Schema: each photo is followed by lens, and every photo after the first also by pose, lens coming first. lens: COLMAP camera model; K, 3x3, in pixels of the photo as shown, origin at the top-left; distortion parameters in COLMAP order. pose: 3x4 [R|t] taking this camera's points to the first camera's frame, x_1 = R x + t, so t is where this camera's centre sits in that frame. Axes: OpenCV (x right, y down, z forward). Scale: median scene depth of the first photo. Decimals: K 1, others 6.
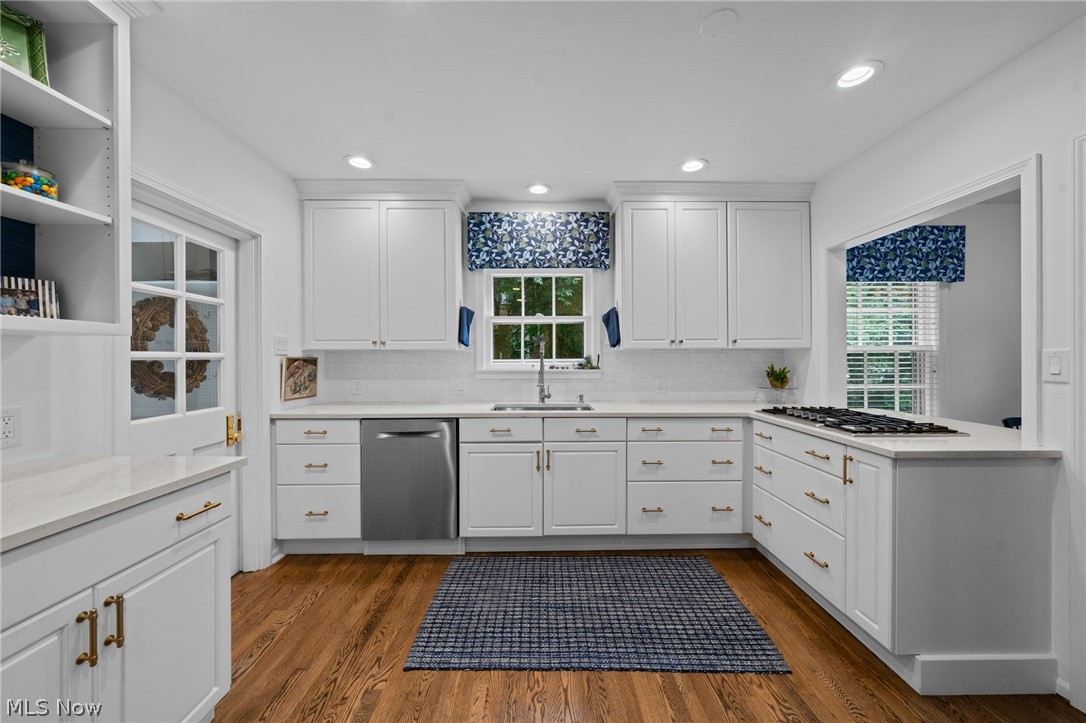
lens RADIAL K [[391.2, 0, 542.4], [0, 391.2, 360.0], [0, 0, 1]] dist [-0.002209, -0.000017]
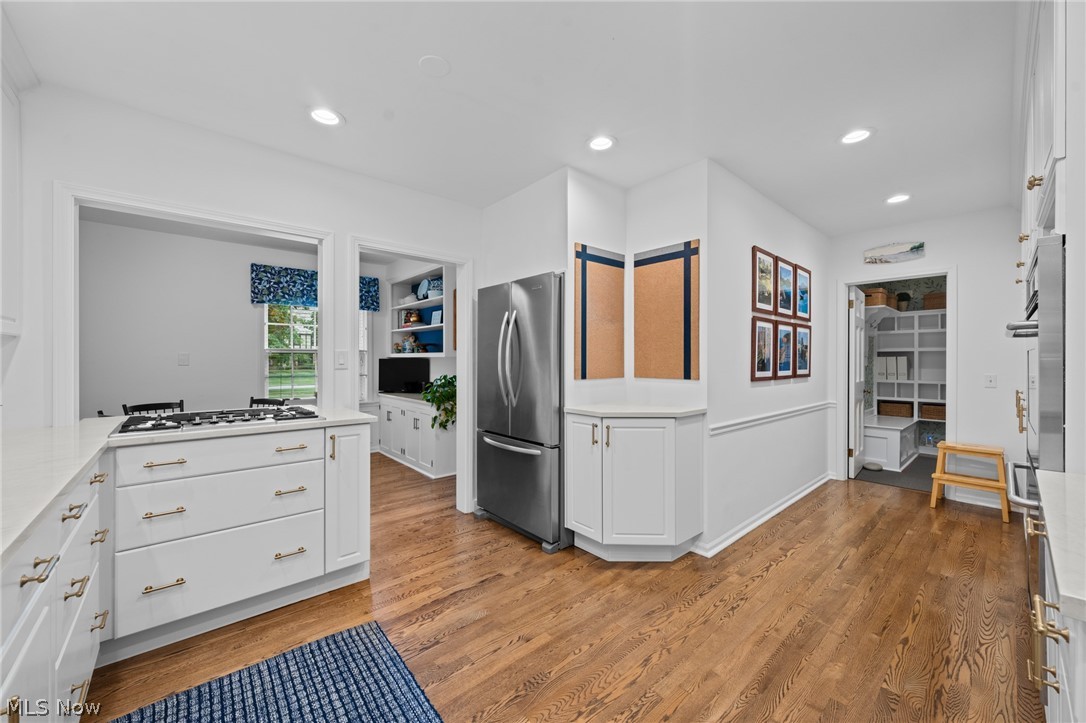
lens RADIAL K [[411.0, 0, 552.9], [0, 411.0, 359.6], [0, 0, 1]] dist [-0.005644, -0.000501]
pose [[-0.662685, 0.002365, 0.748895, -0.388518], [0.007050, 0.999970, 0.003080, 0.009094], [-0.748865, 0.007321, -0.662682, 0.857318]]
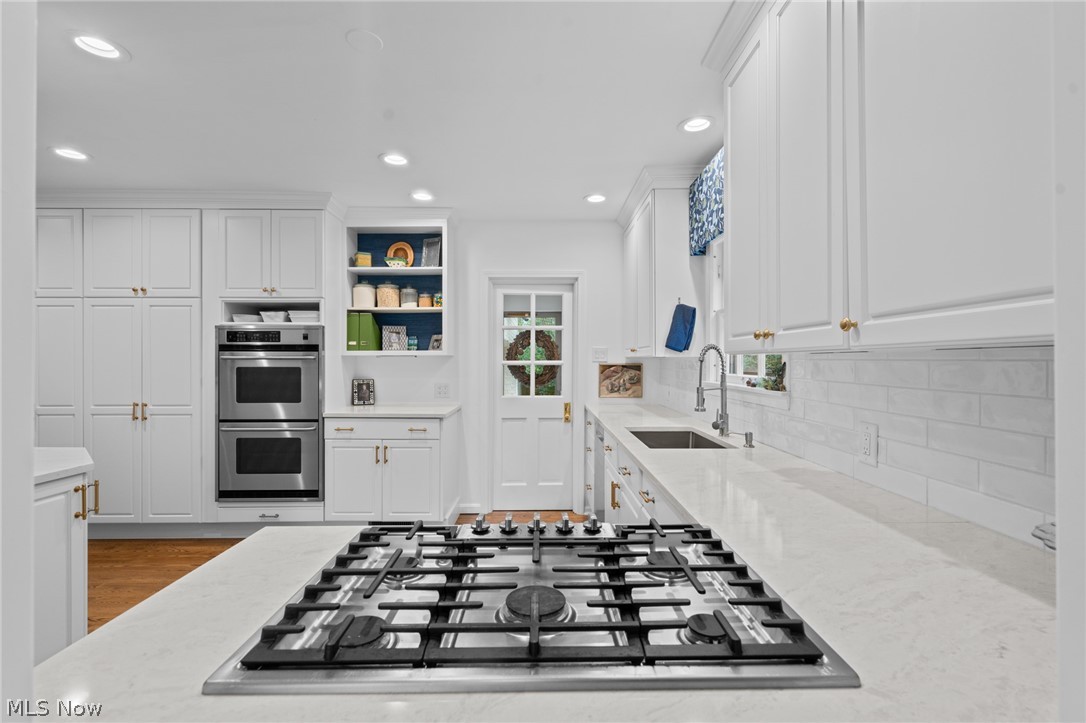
lens RADIAL K [[482.8, 0, 542.9], [0, 482.8, 361.4], [0, 0, 1]] dist [-0.005429, -0.001586]
pose [[-0.003439, 0.004287, -0.999985, 0.934102], [-0.004355, 0.999981, 0.004302, -0.020578], [0.999985, 0.004369, -0.003420, 0.804572]]
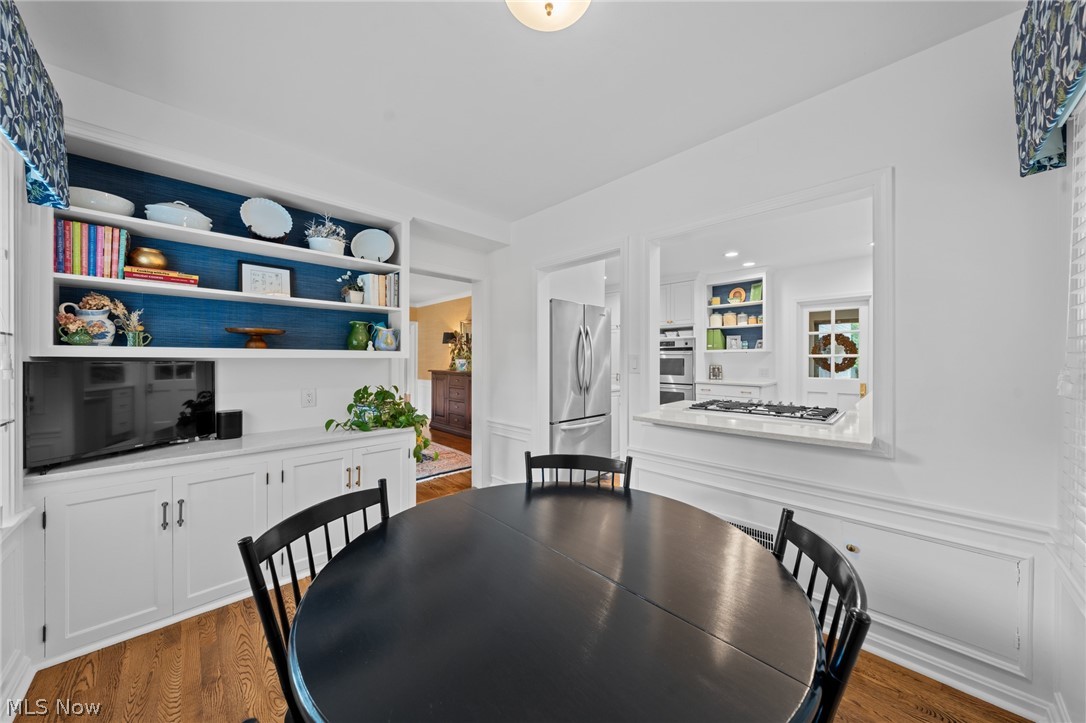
lens RADIAL K [[363.9, 0, 550.5], [0, 363.9, 359.1], [0, 0, 1]] dist [-0.000728, -0.000008]
pose [[-0.712171, 0.001662, -0.702004, 1.598820], [-0.000240, 0.999997, 0.002610, 0.003725], [0.702006, 0.002027, -0.712168, 1.071468]]
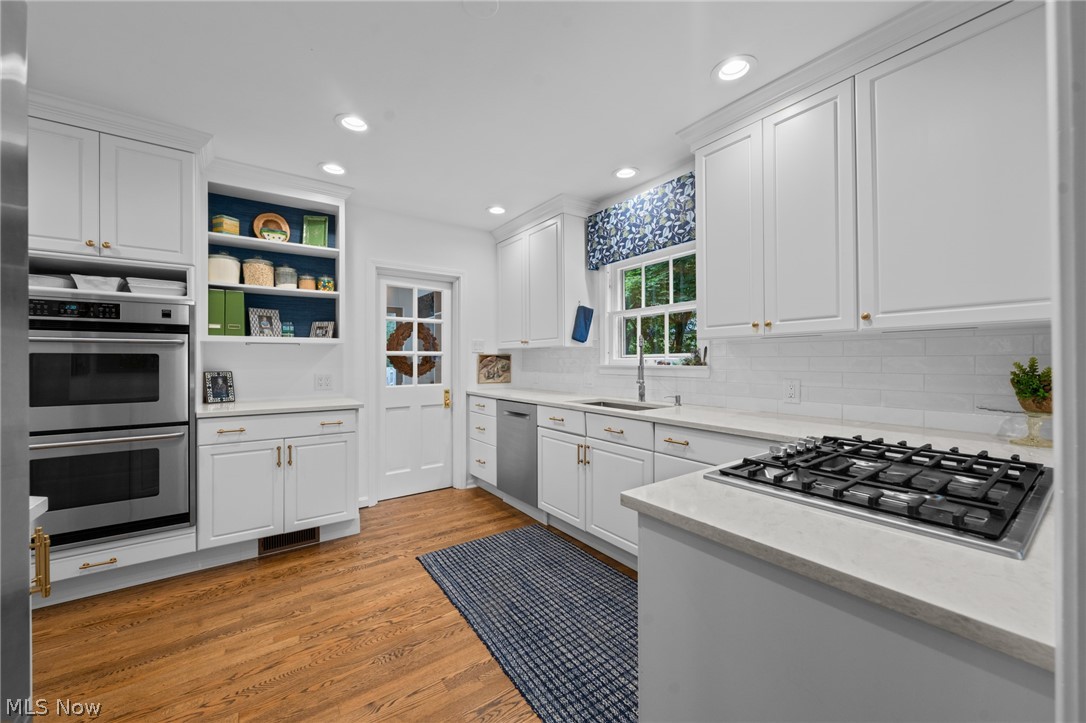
lens RADIAL K [[411.0, 0, 544.5], [0, 411.0, 360.4], [0, 0, 1]] dist [-0.005644, -0.000501]
pose [[0.572314, 0.000781, -0.820034, 0.759664], [-0.001944, 0.999998, -0.000404, 0.016452], [0.820032, 0.001825, 0.572315, 0.303666]]
